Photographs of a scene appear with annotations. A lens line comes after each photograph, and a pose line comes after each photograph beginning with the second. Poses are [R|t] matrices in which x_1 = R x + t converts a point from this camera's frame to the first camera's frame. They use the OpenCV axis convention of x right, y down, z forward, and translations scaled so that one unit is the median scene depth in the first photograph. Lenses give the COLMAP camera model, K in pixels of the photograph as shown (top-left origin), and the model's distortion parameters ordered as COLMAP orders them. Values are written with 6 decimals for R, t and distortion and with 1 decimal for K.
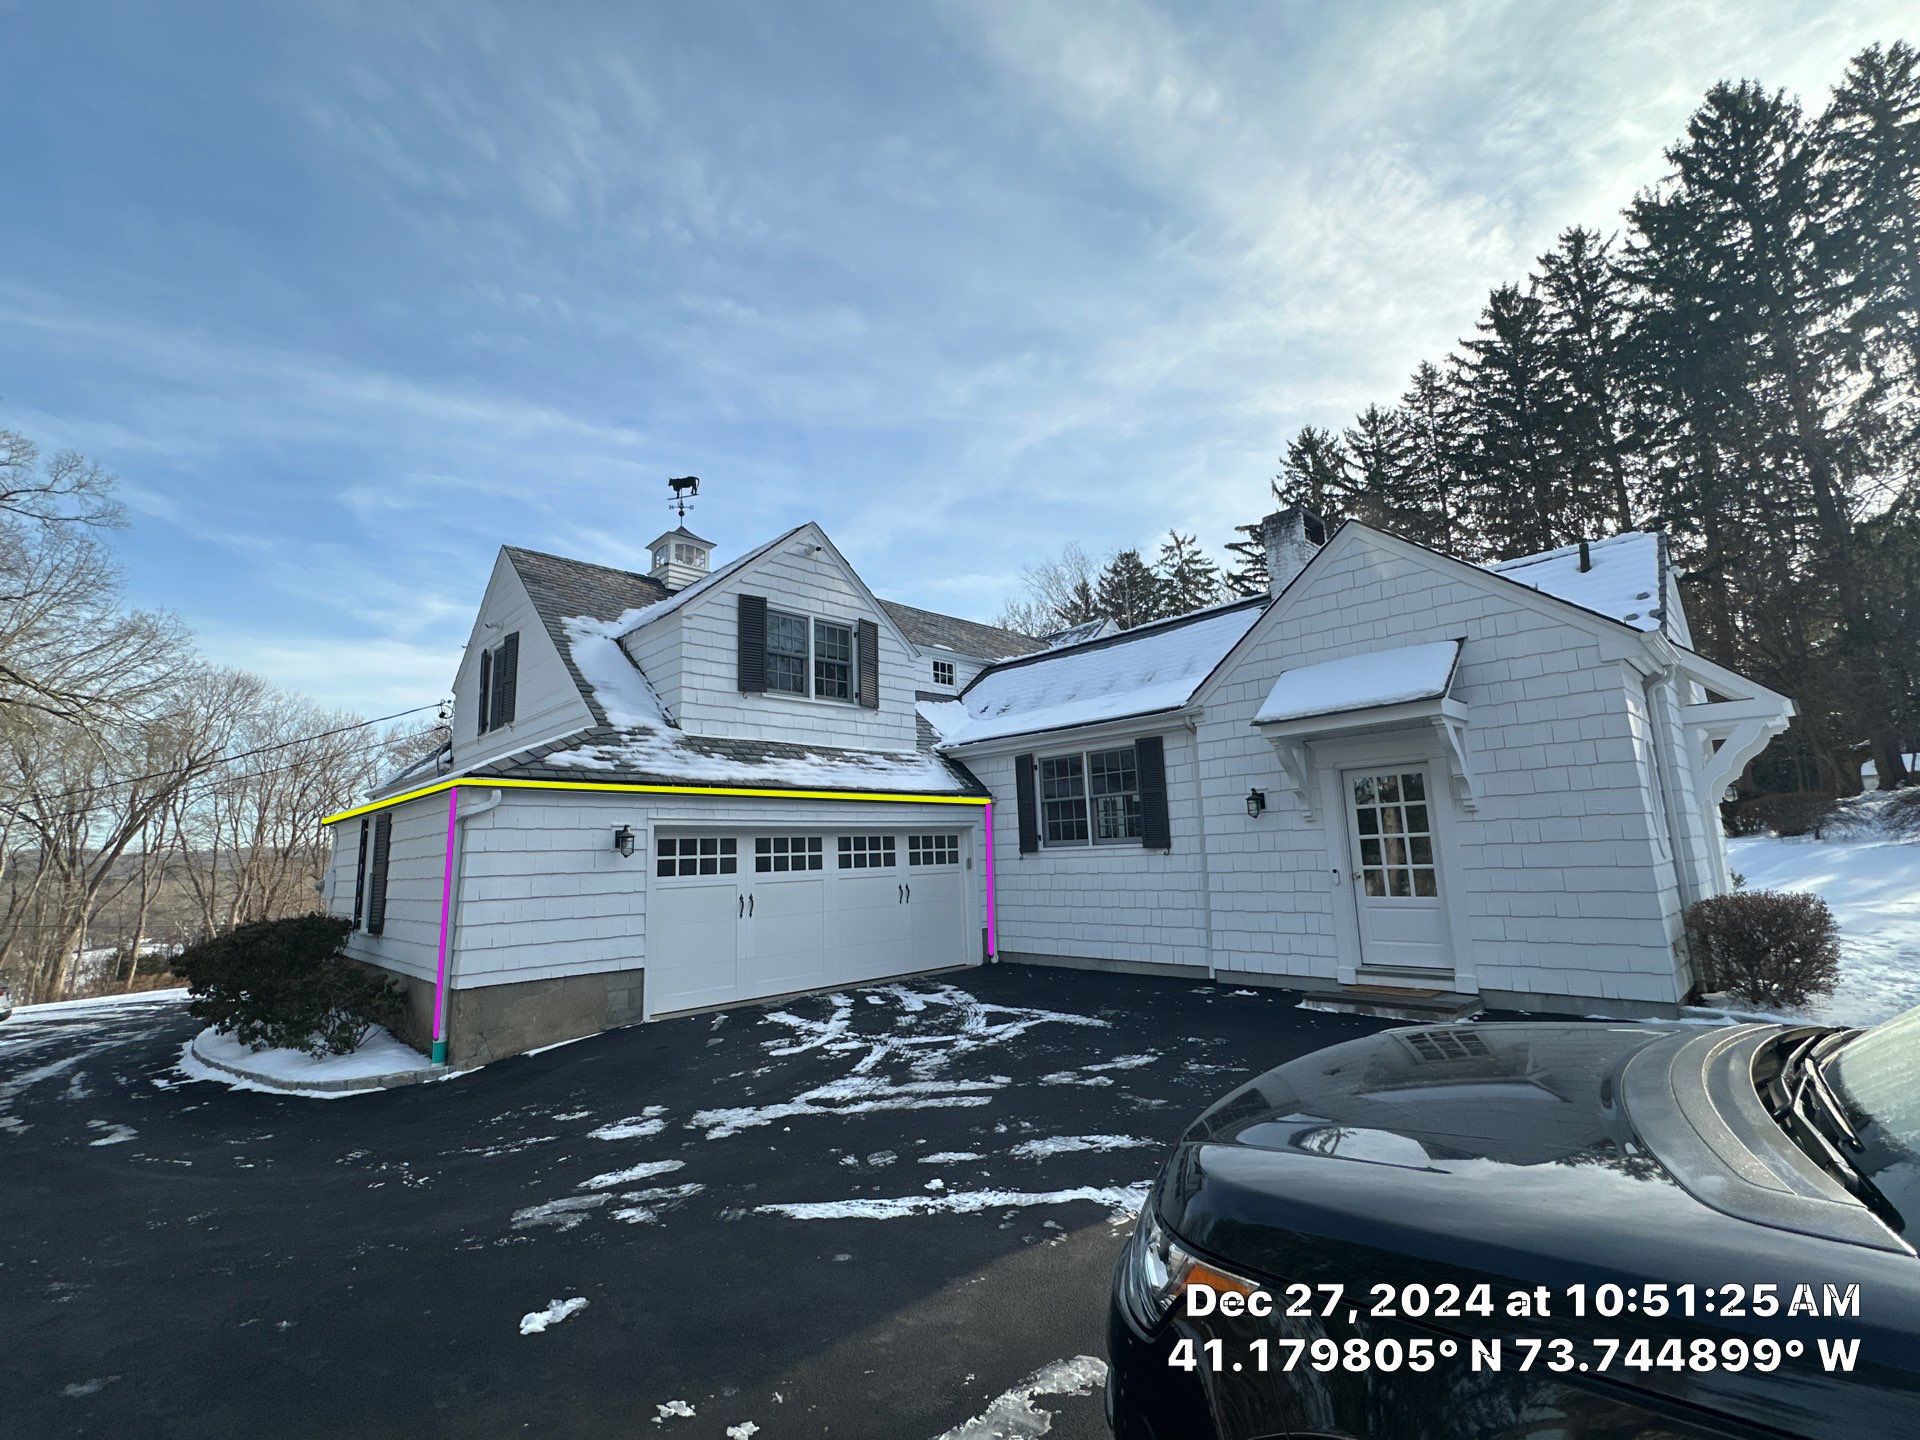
lens RADIAL K [[830.9, 0, 952.8], [0, 830.9, 703.4], [0, 0, 1]] dist [-0.002122, 0.000153]
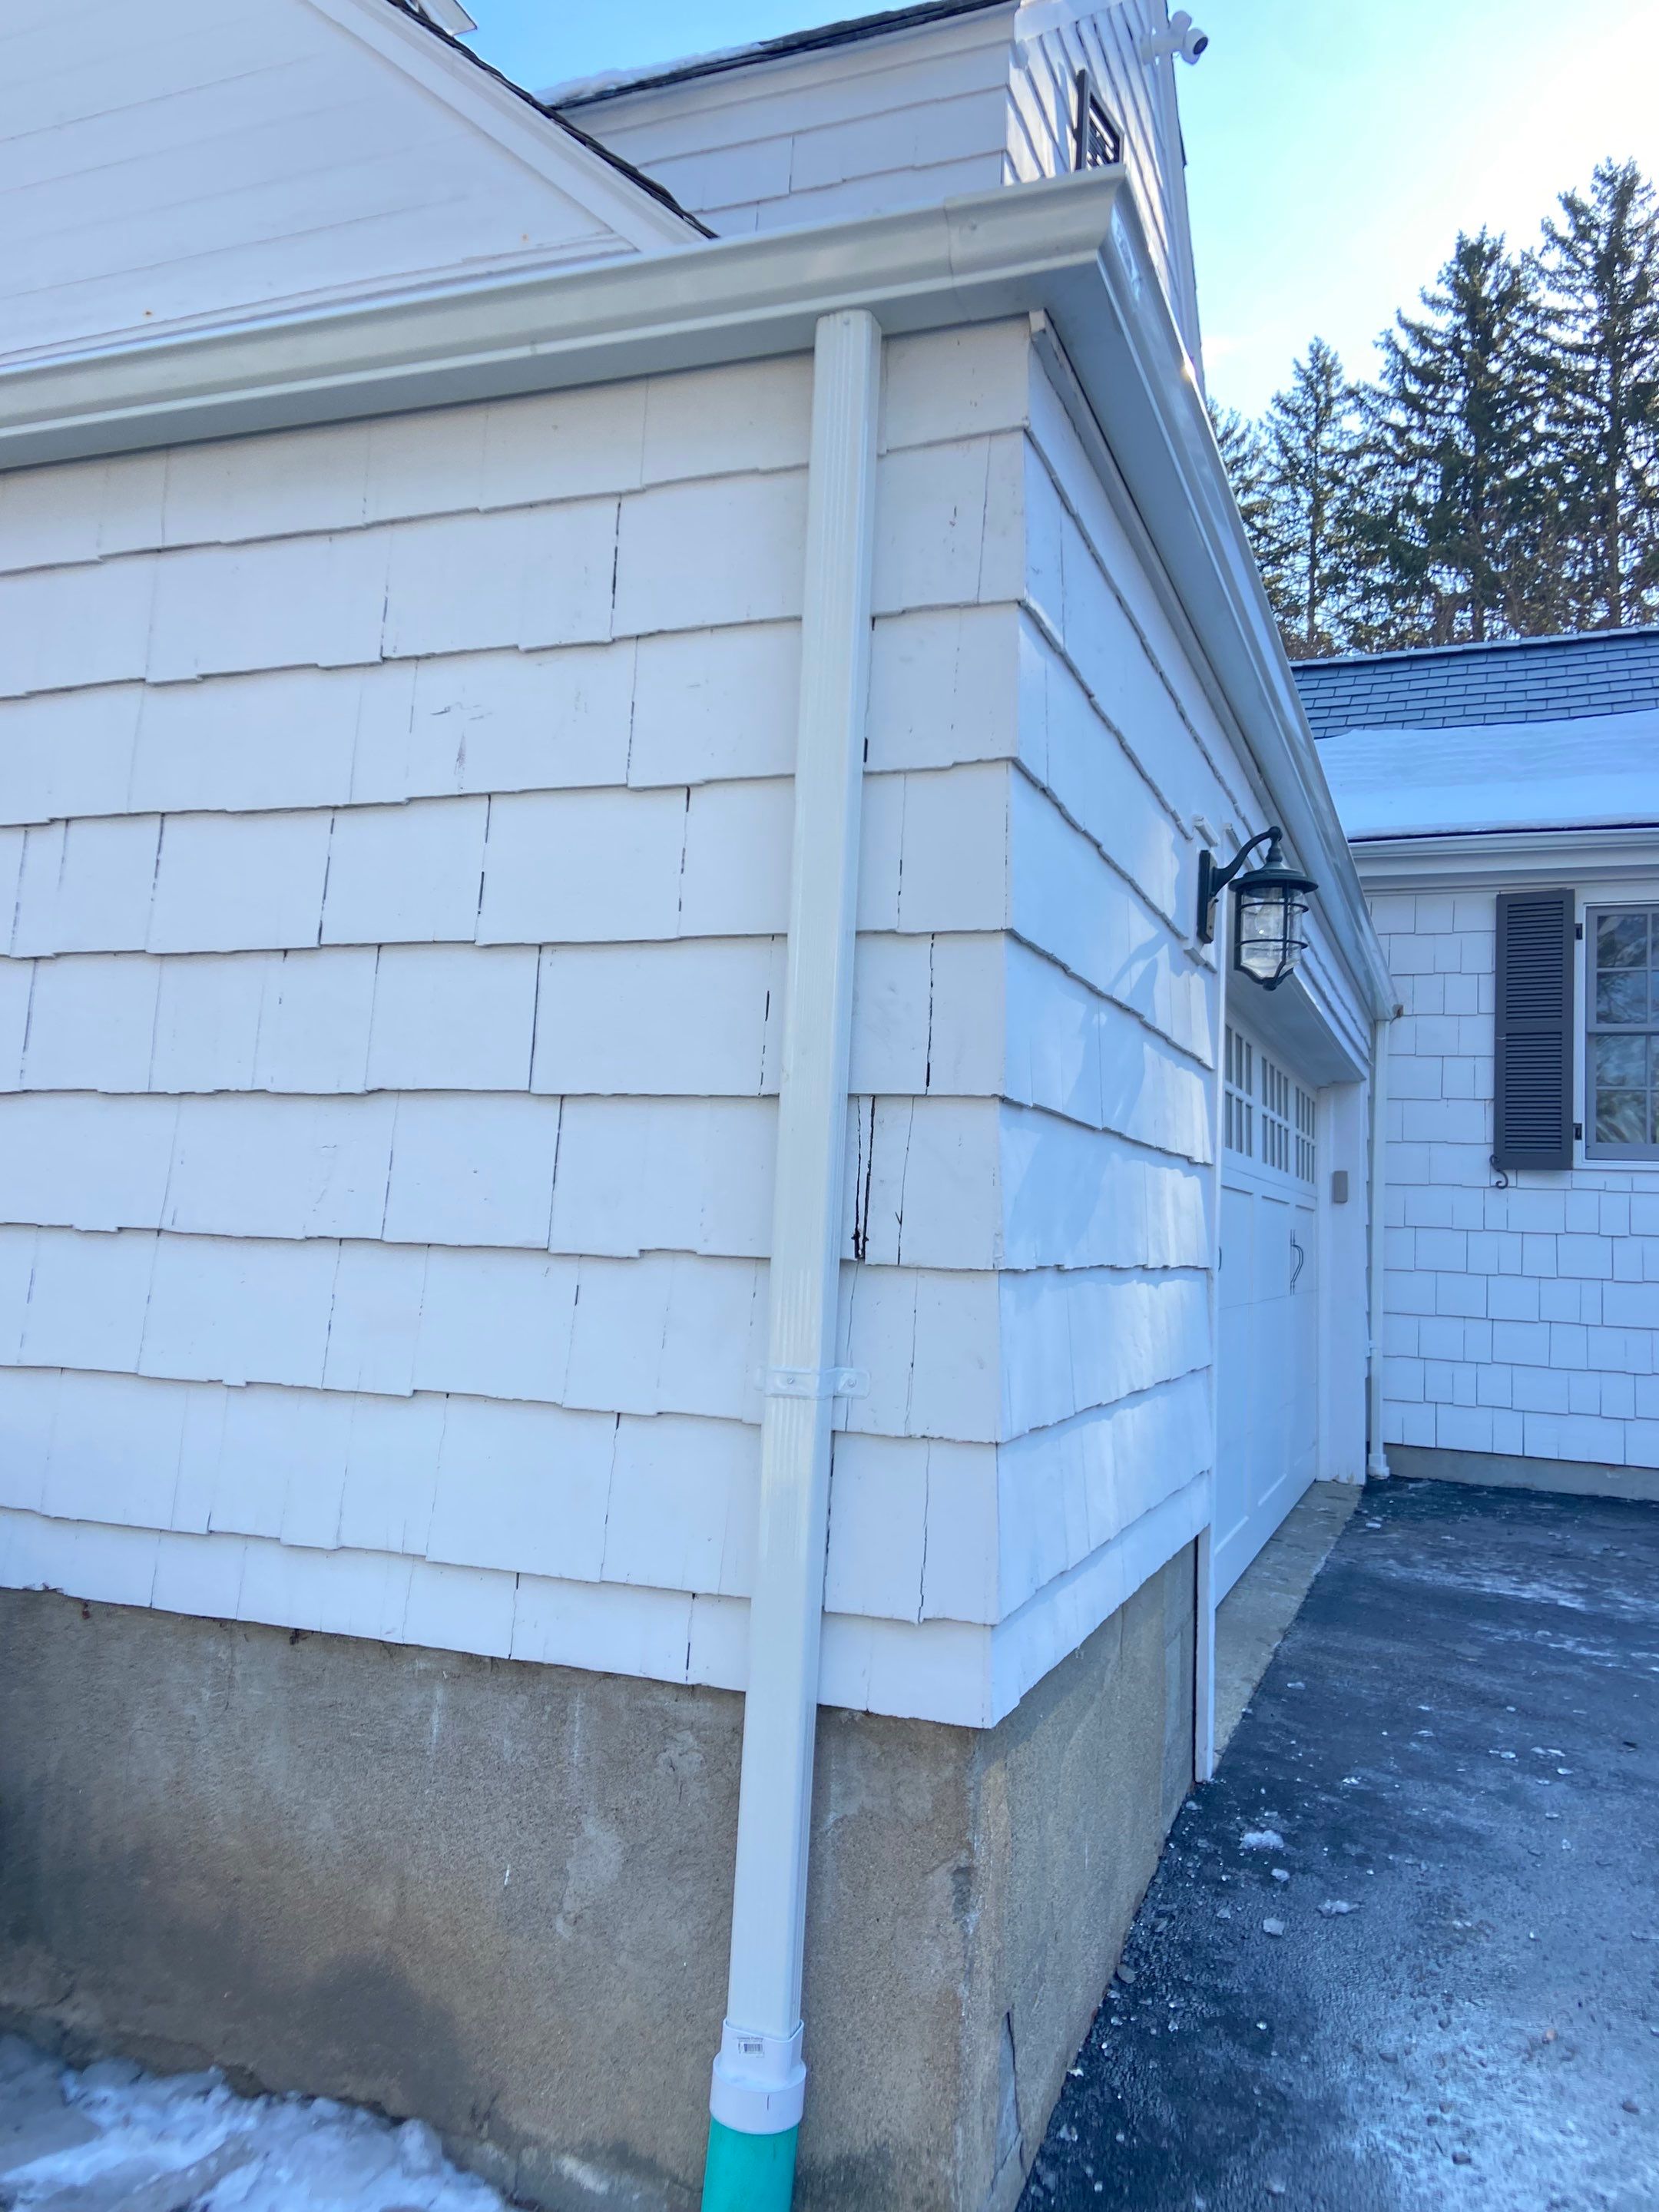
lens RADIAL K [[1635.3, 0, 829.5], [0, 1635.3, 1106.0], [0, 0, 1]] dist [0.117649, -0.157226]
pose [[0.909498, 0.102679, 0.402829, -0.173267], [-0.146563, 0.985995, 0.079583, 0.053002], [-0.389015, -0.131420, 0.911809, 0.182171]]
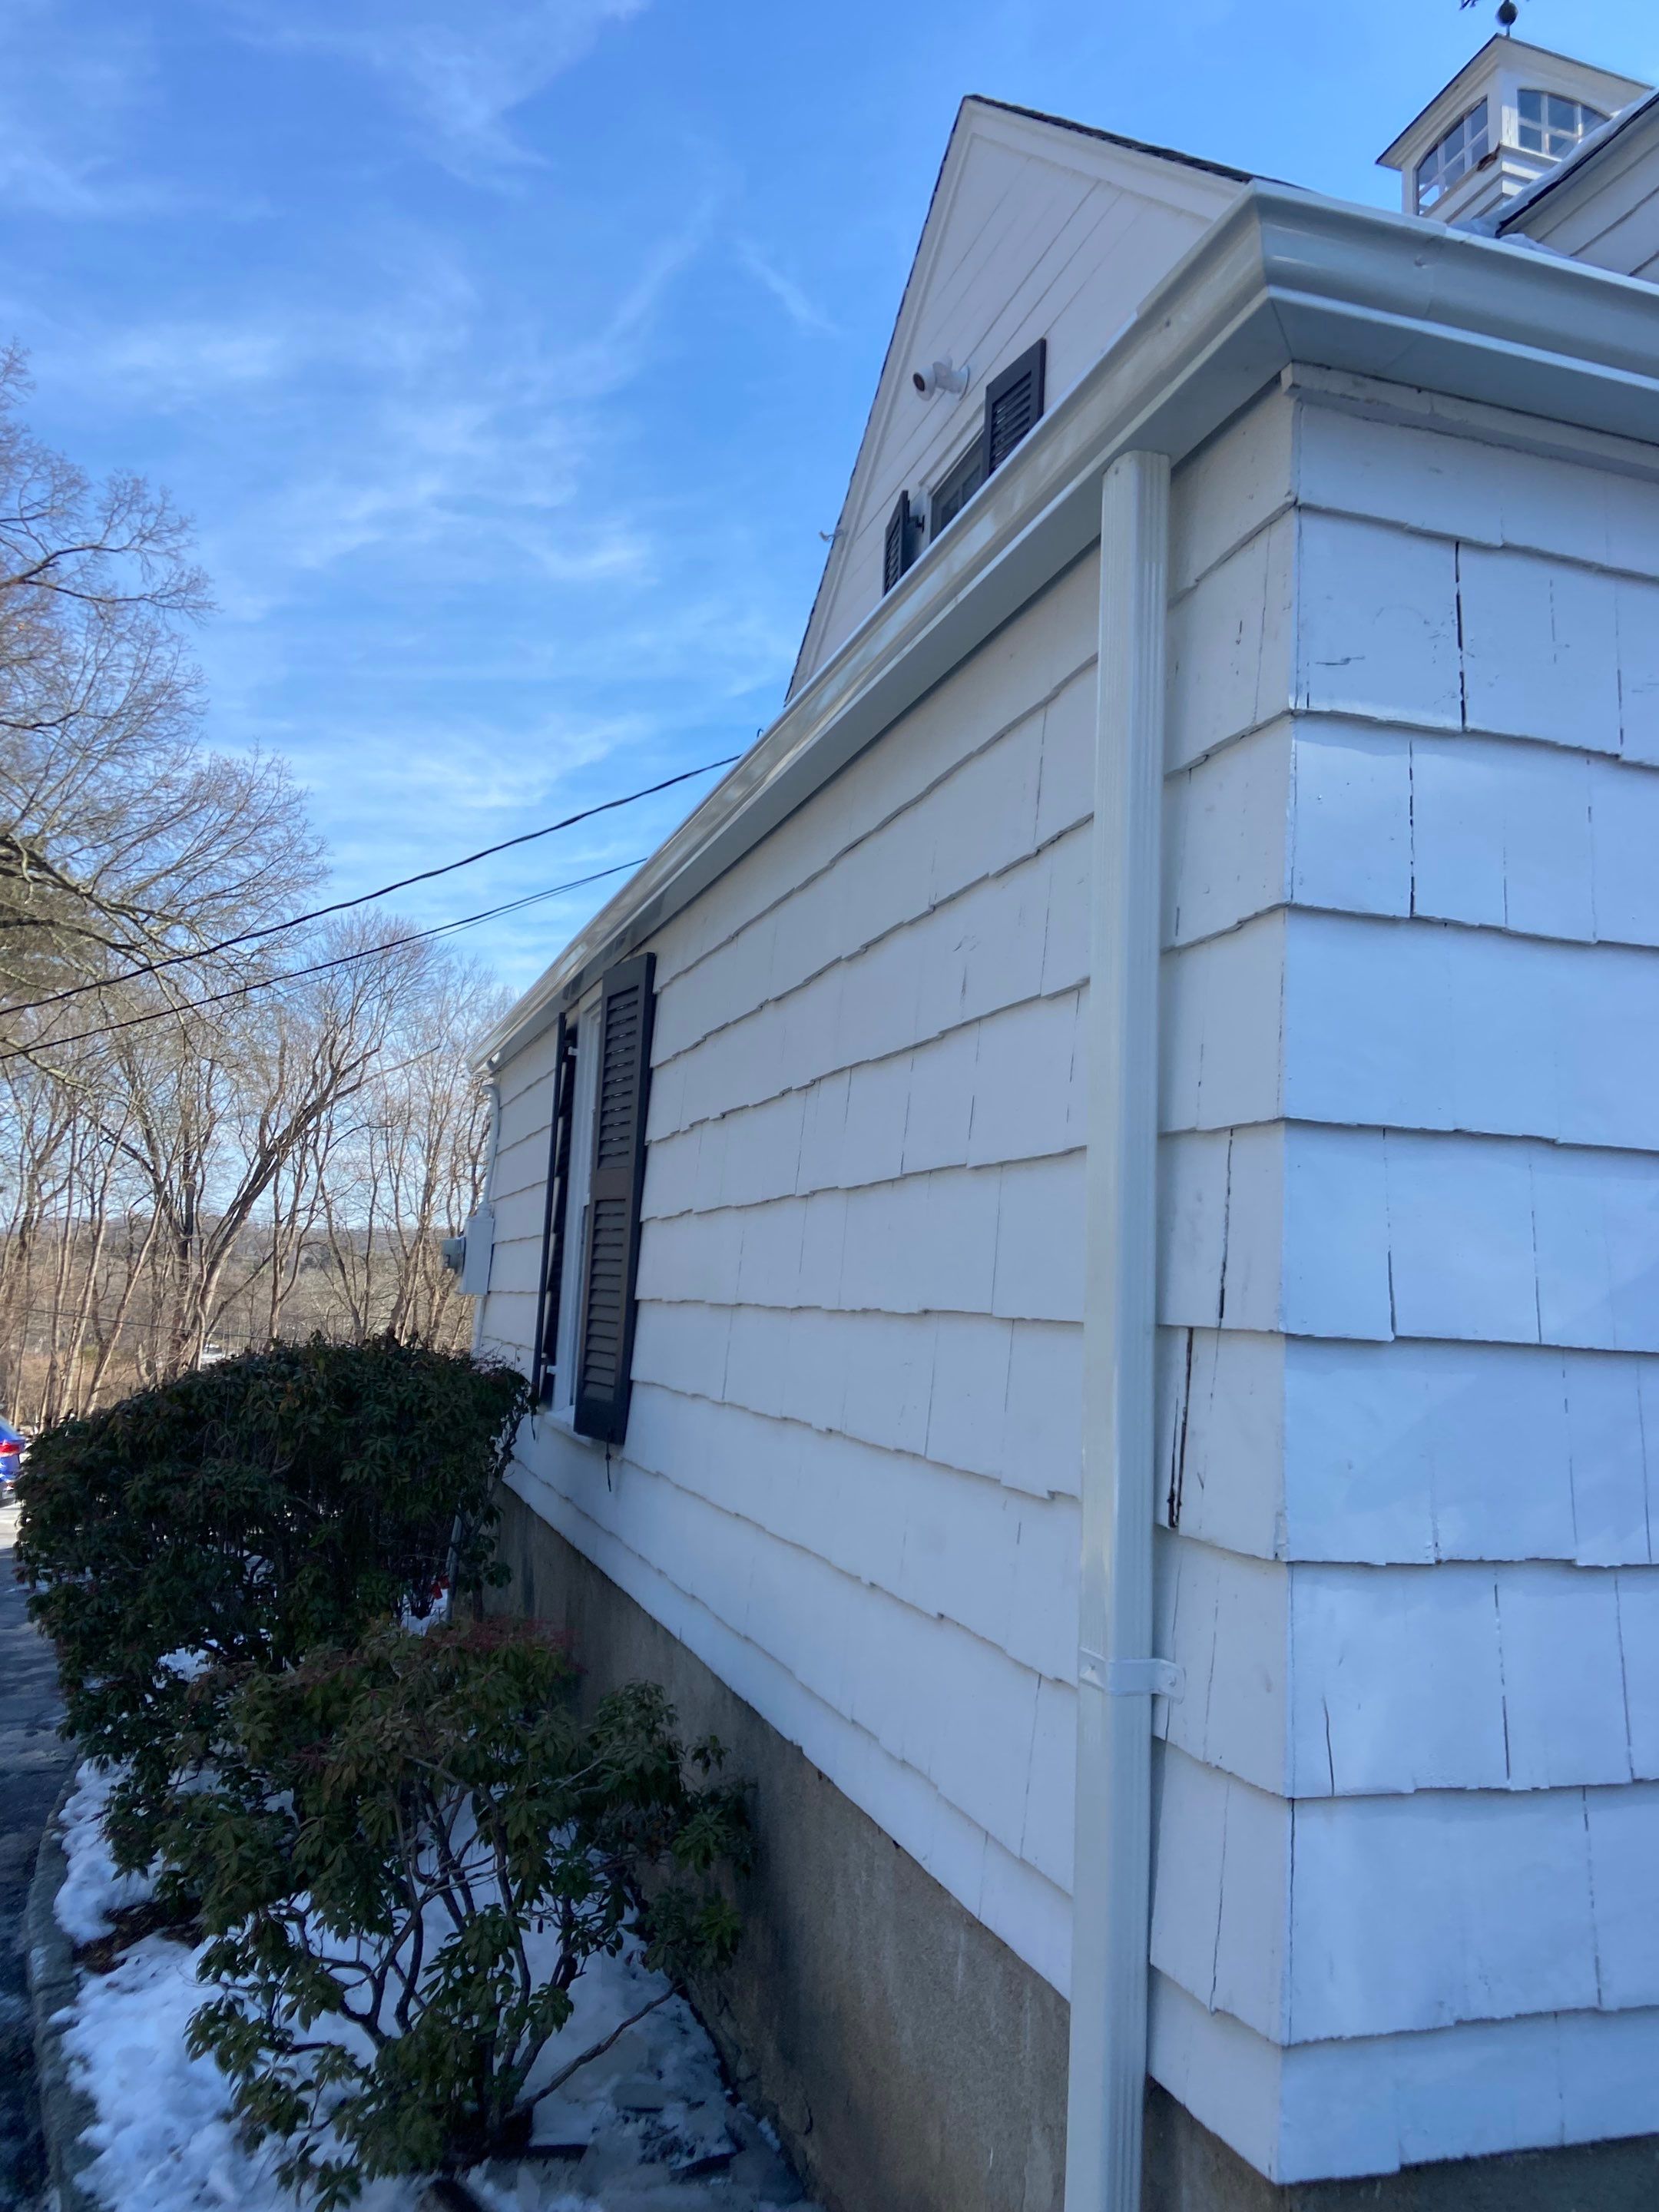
lens RADIAL K [[1635.3, 0, 829.5], [0, 1635.3, 1106.0], [0, 0, 1]] dist [0.117649, -0.157226]
pose [[0.894453, 0.031309, -0.446065, -0.131212], [-0.005716, 0.998265, 0.058607, 0.046922], [0.447126, -0.049871, 0.893079, 0.187123]]
